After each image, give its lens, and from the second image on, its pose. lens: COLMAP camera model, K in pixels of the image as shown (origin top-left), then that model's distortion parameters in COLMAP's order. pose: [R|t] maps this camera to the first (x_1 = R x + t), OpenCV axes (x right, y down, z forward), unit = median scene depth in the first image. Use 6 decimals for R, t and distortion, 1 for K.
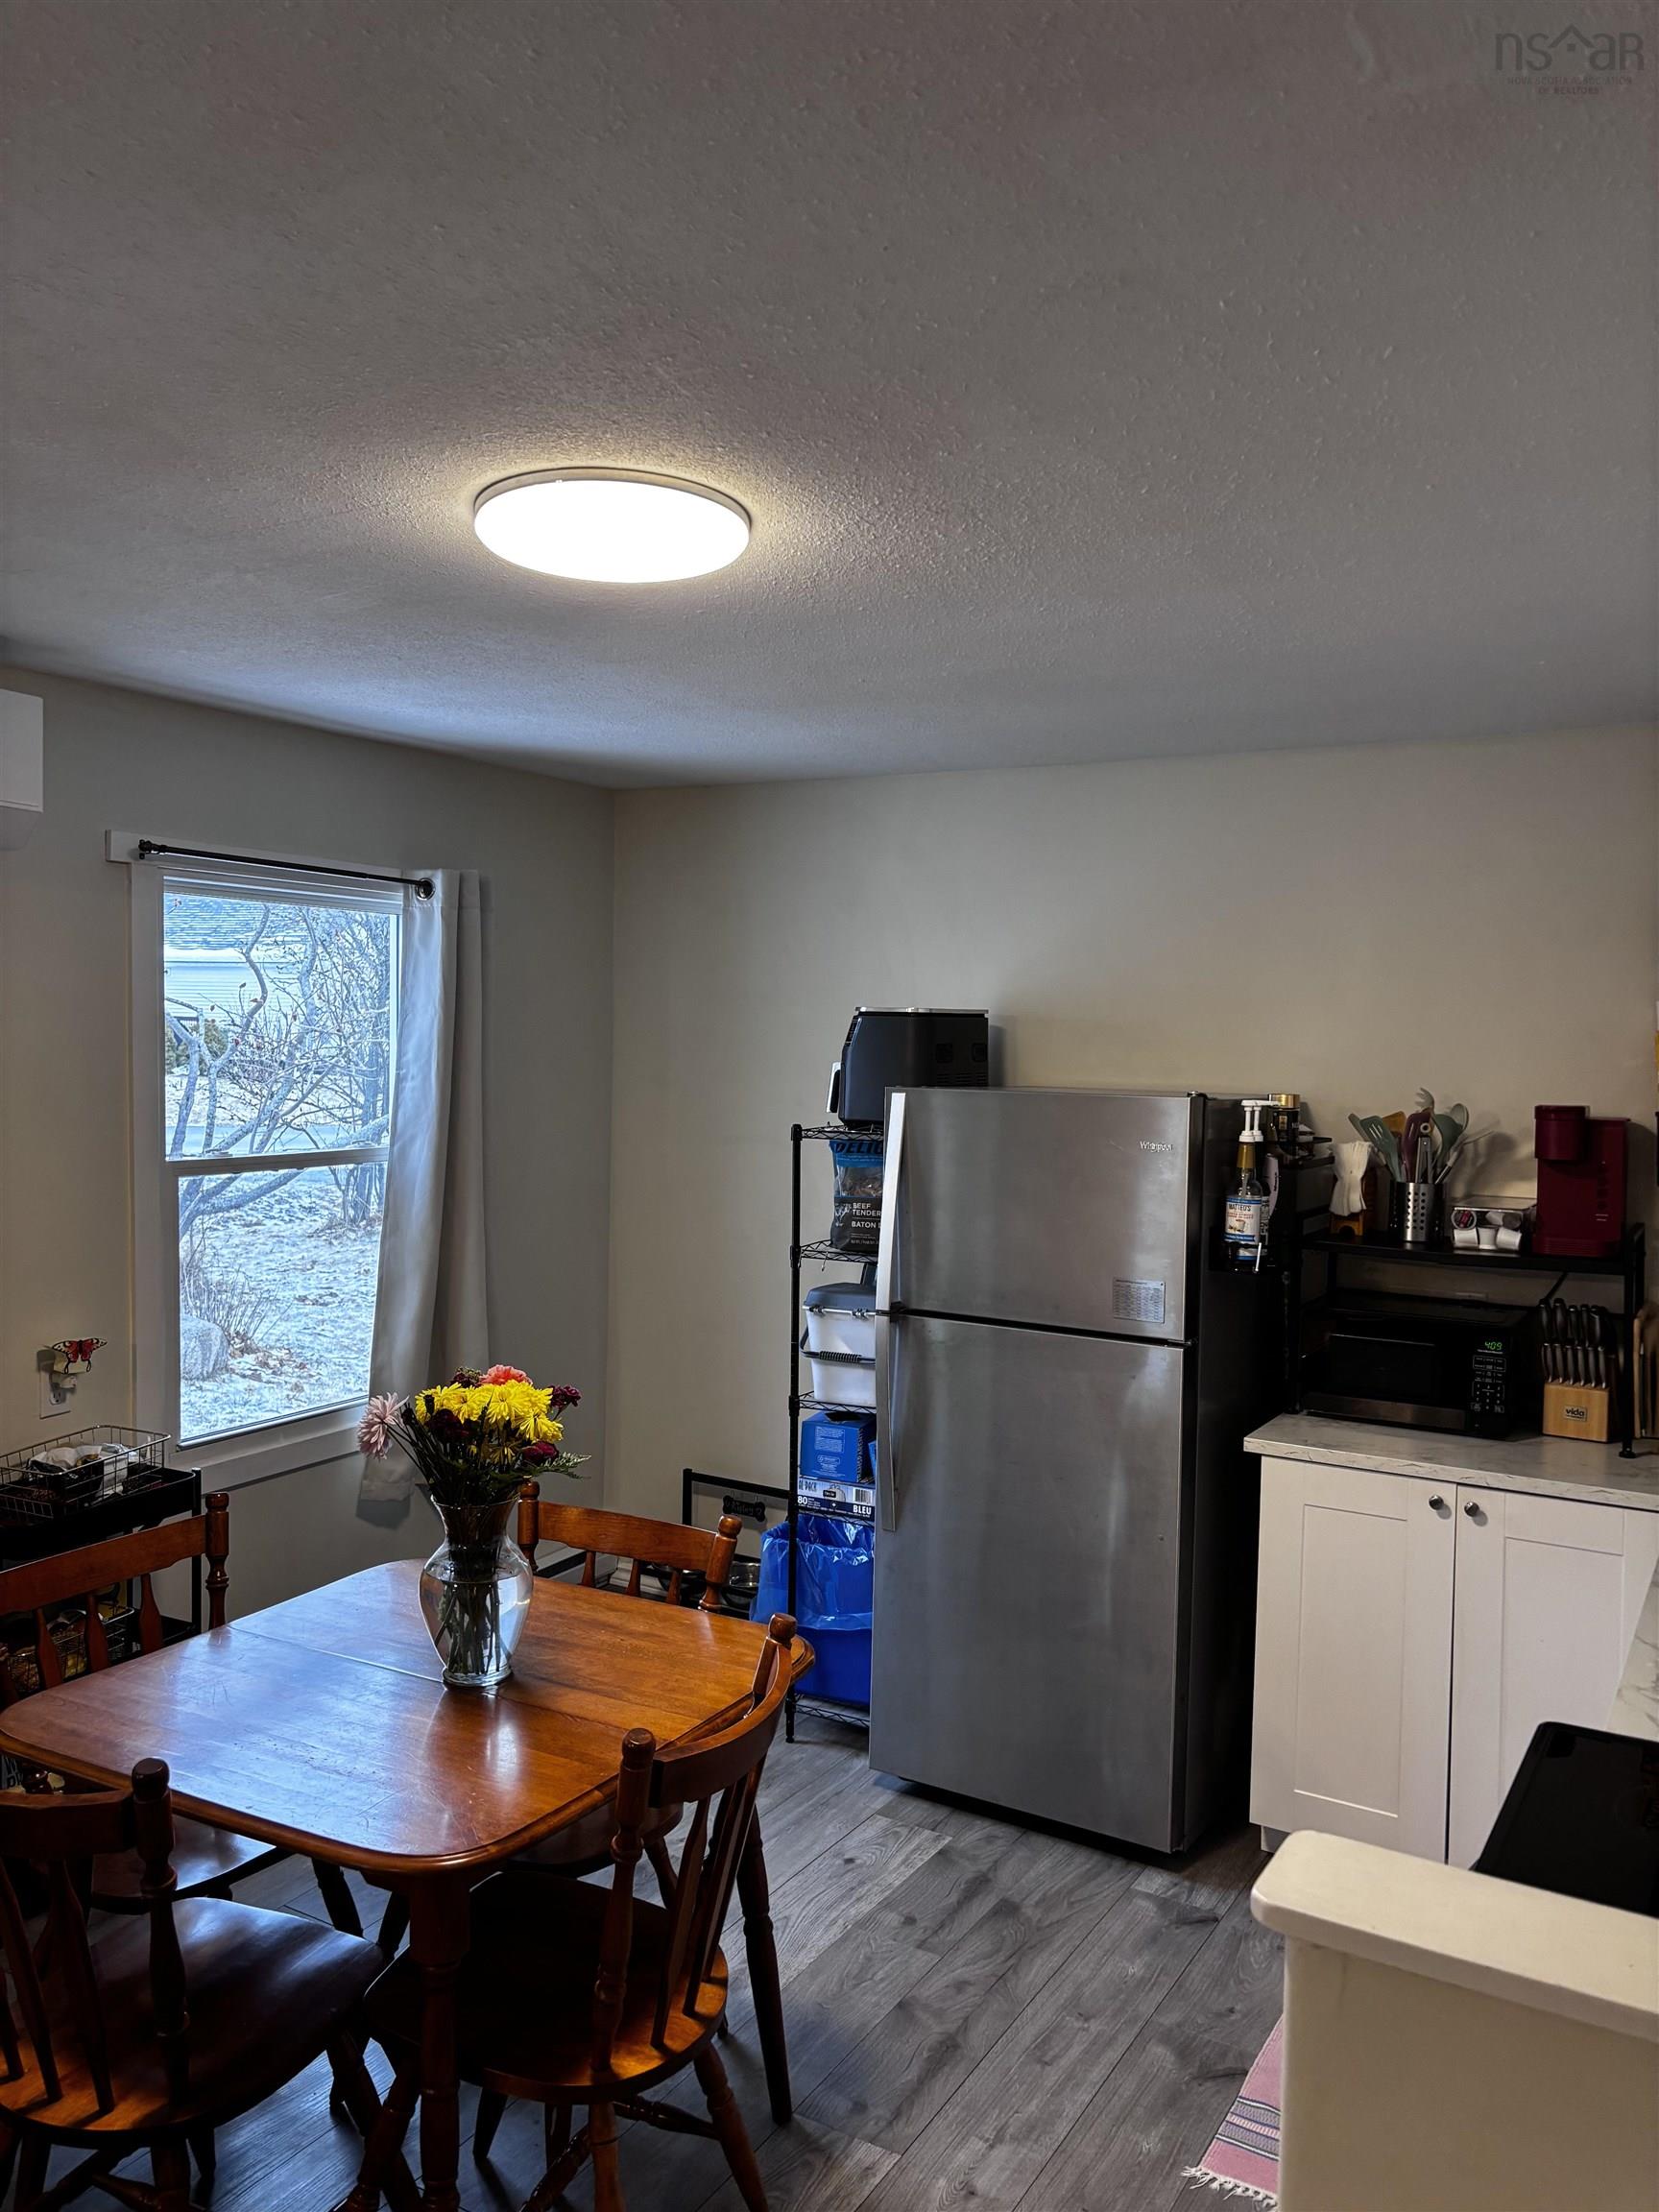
lens RADIAL K [[1640.4, 0, 820.6], [0, 1640.4, 1099.1], [0, 0, 1]] dist [0.003170, -0.000980]
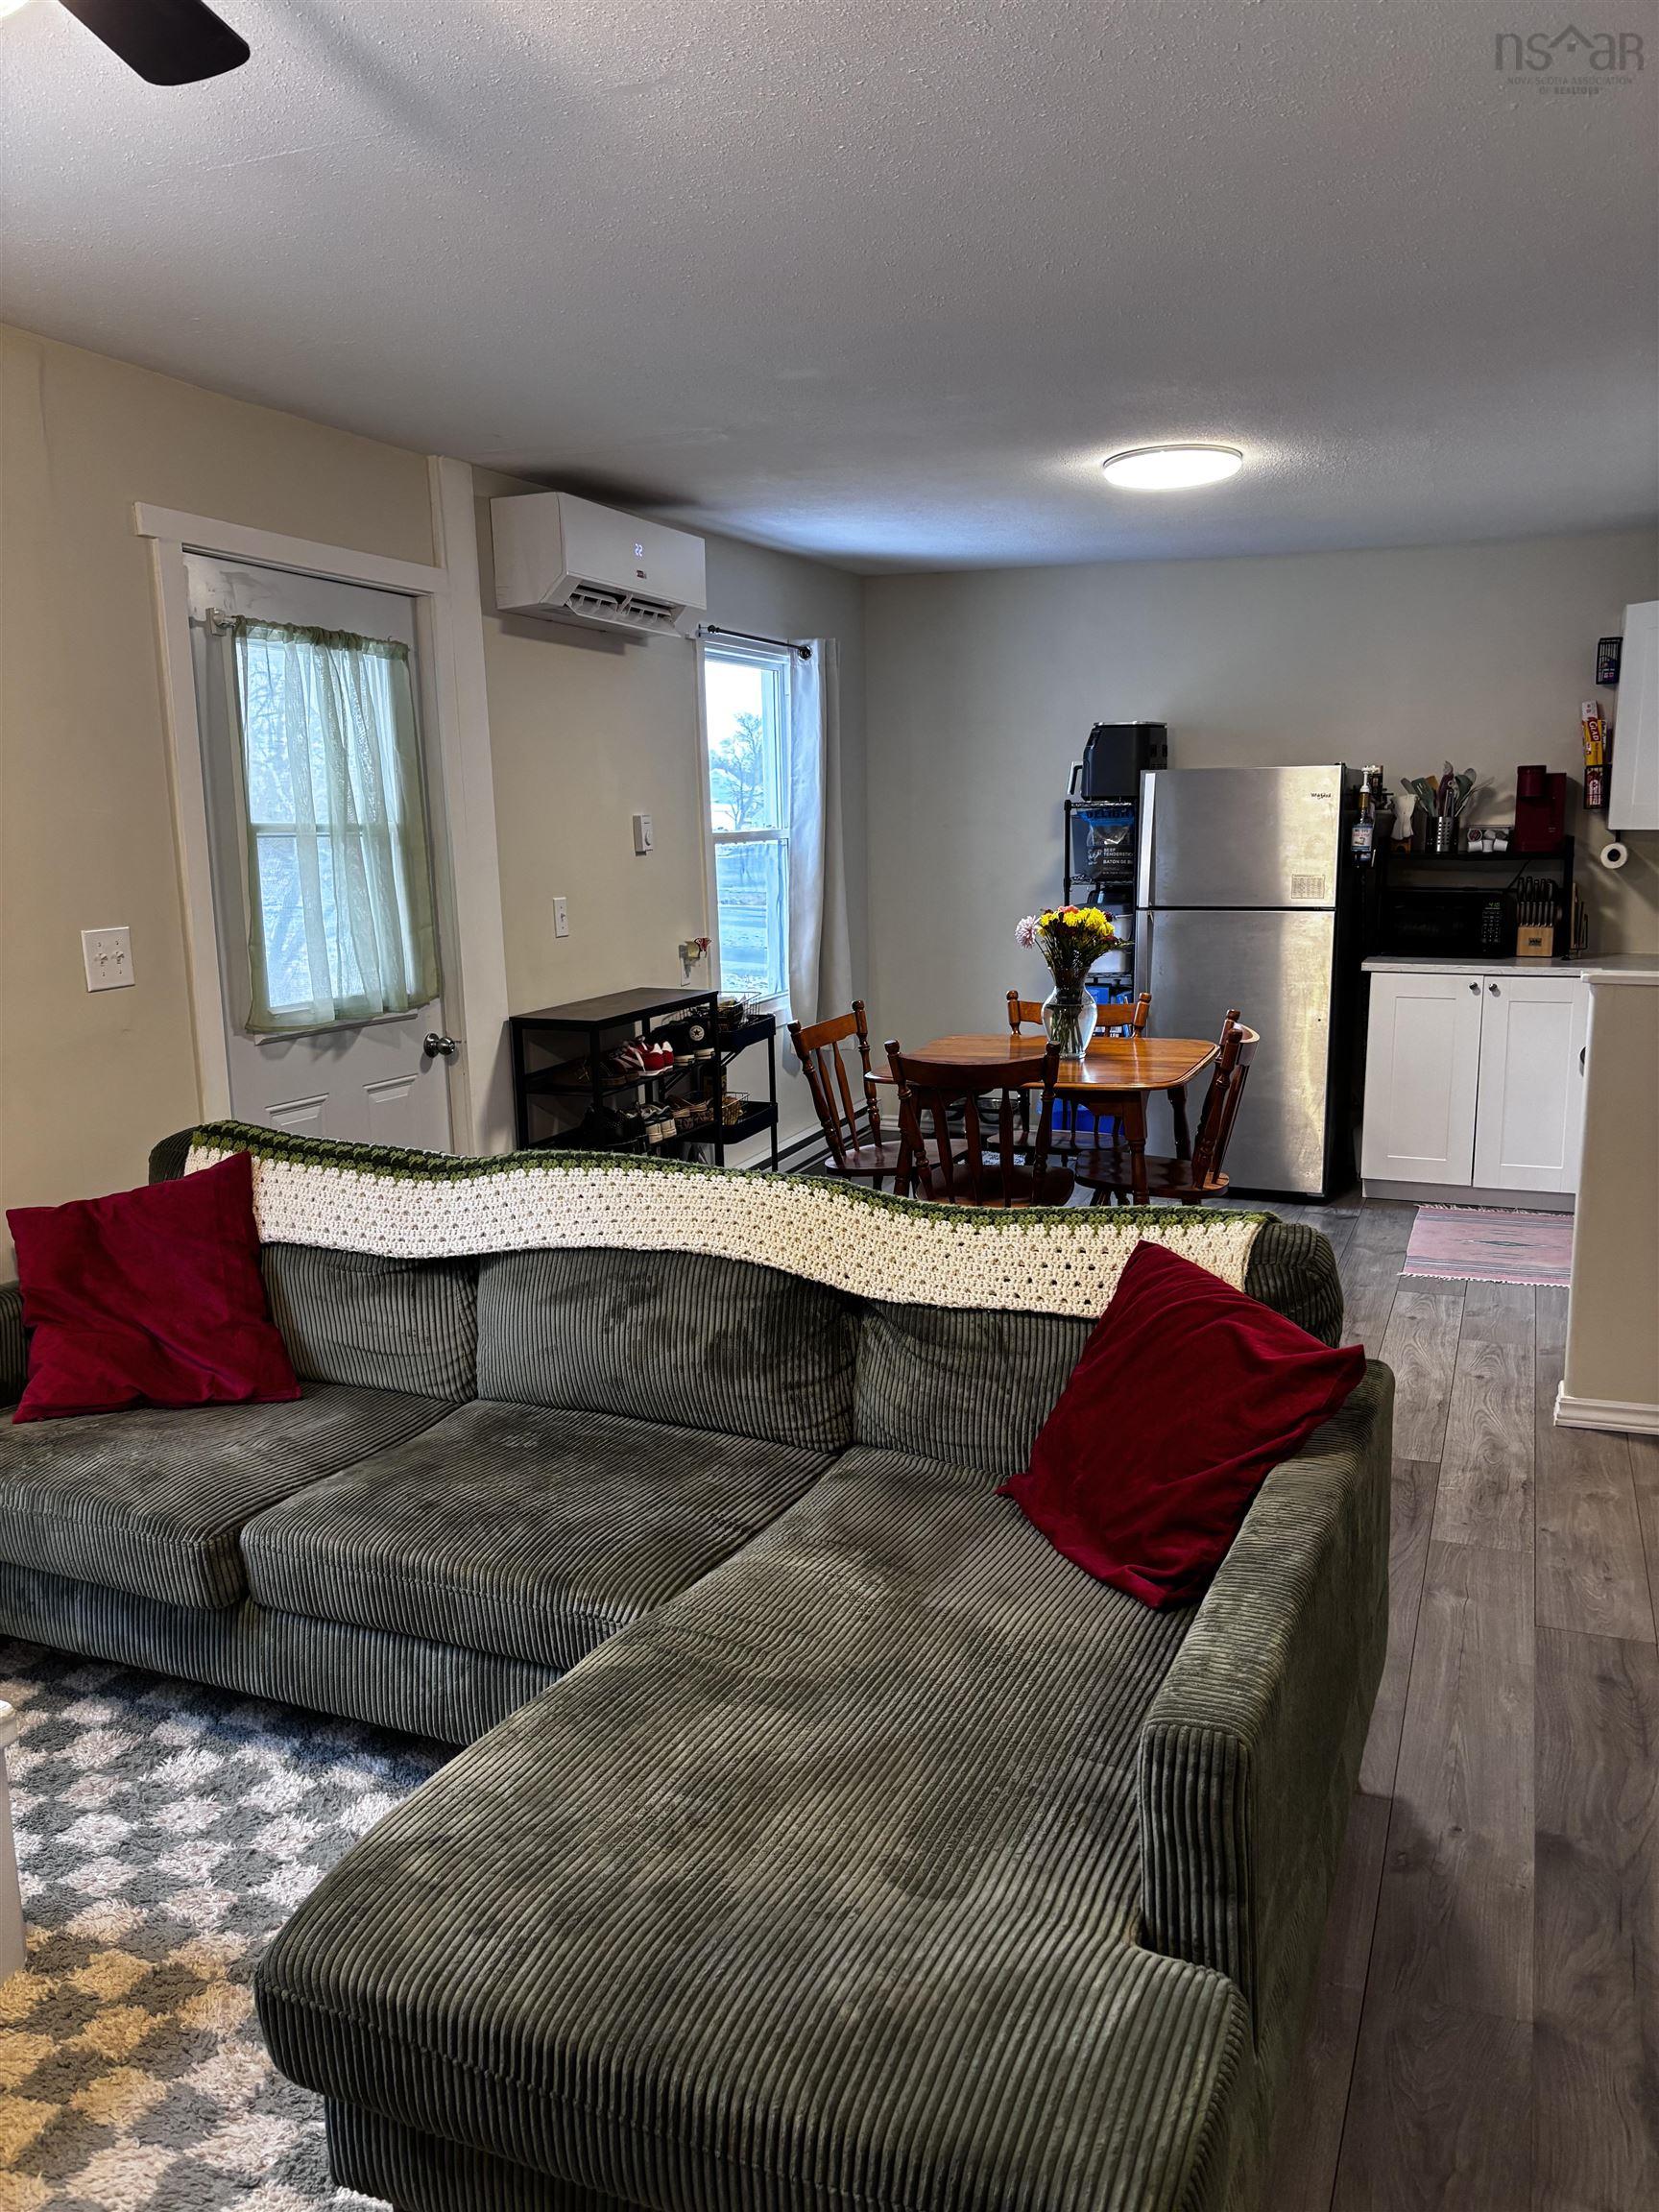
lens RADIAL K [[1640.4, 0, 837.9], [0, 1640.4, 1117.3], [0, 0, 1]] dist [0.003170, -0.000980]
pose [[0.989085, -0.062870, 0.133257, -0.519579], [0.040858, 0.985960, 0.161908, 0.058682], [-0.141565, -0.154696, 0.977767, -0.639904]]
